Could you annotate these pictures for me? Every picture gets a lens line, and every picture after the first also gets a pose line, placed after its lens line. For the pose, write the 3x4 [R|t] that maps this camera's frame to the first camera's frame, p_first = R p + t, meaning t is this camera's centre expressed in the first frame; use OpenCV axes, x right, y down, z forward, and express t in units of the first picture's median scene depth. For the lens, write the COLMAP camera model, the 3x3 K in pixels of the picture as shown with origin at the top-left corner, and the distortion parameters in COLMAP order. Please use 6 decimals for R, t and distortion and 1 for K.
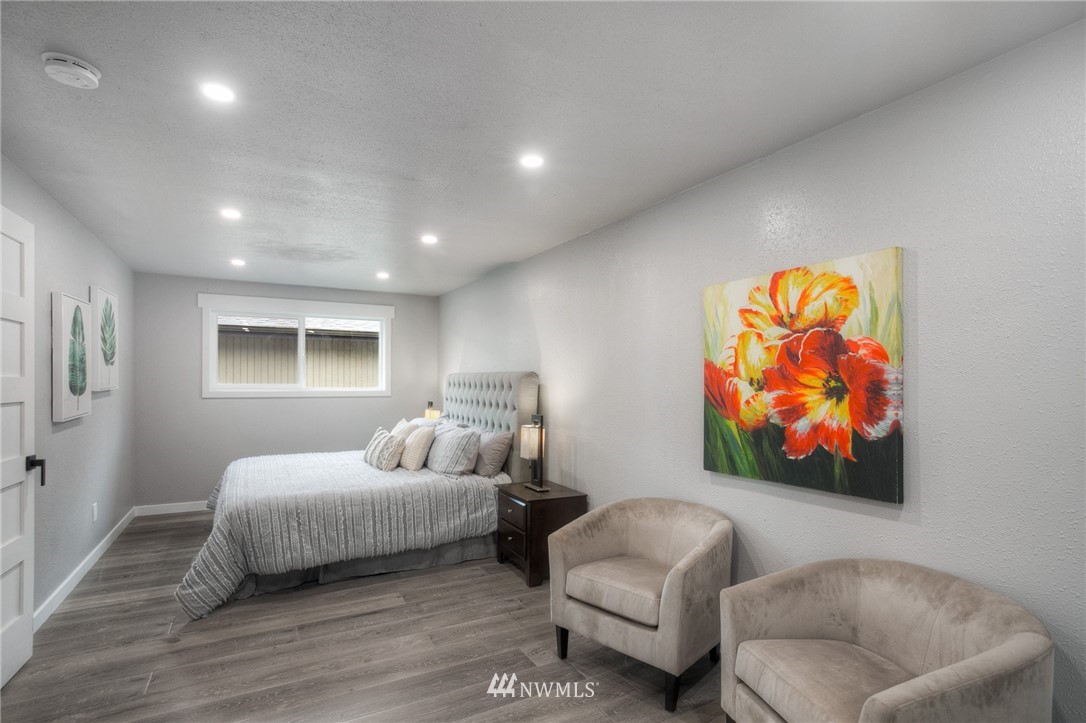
lens RADIAL K [[533.6, 0, 542.1], [0, 533.6, 383.8], [0, 0, 1]] dist [-0.049538, 0.031454]
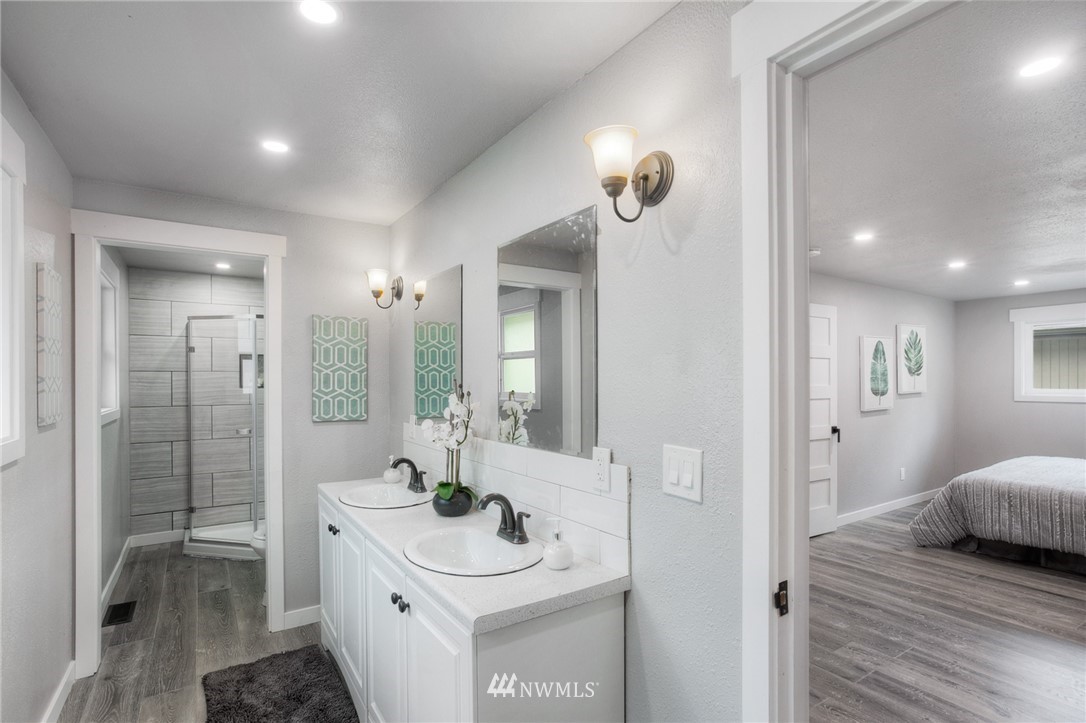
lens RADIAL K [[533.6, 0, 542.1], [0, 533.6, 383.8], [0, 0, 1]] dist [-0.049538, 0.031454]
pose [[0.073244, -0.000843, -0.997314, 0.639085], [-0.002672, 0.999996, -0.001041, -0.010486], [0.997310, 0.002741, 0.073242, -0.160988]]
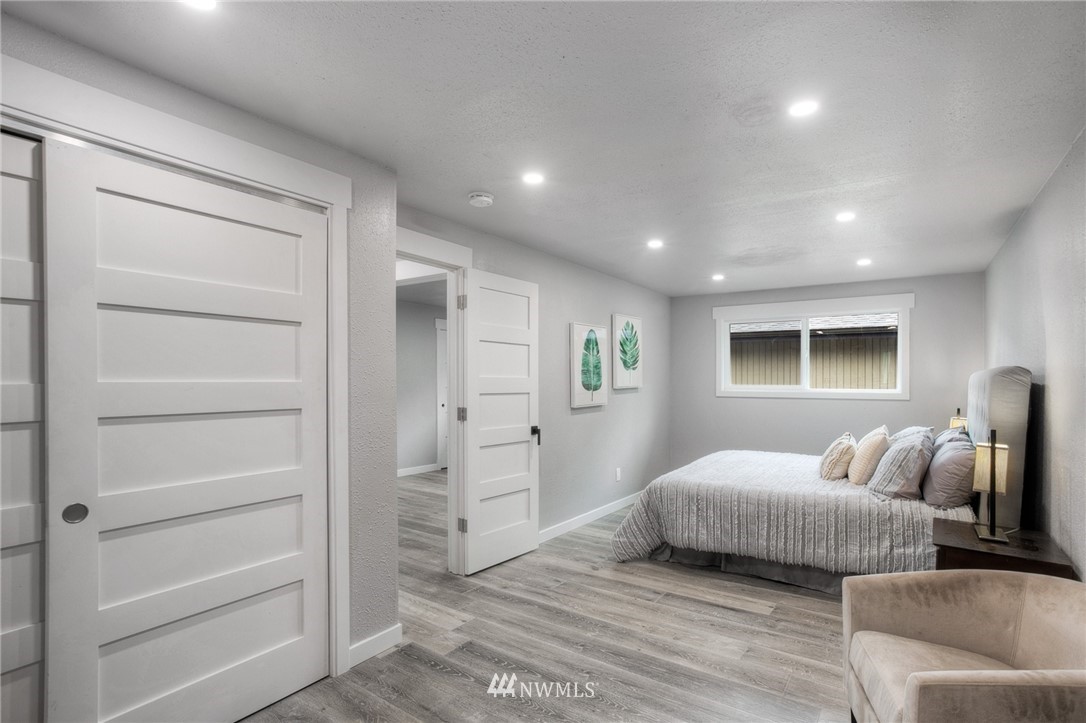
lens RADIAL K [[533.6, 0, 542.1], [0, 533.6, 383.8], [0, 0, 1]] dist [-0.049538, 0.031454]
pose [[0.442916, 0.001663, -0.896562, 0.378940], [-0.007745, 0.999968, -0.001972, 0.006520], [0.896530, 0.007817, 0.442915, 0.199954]]
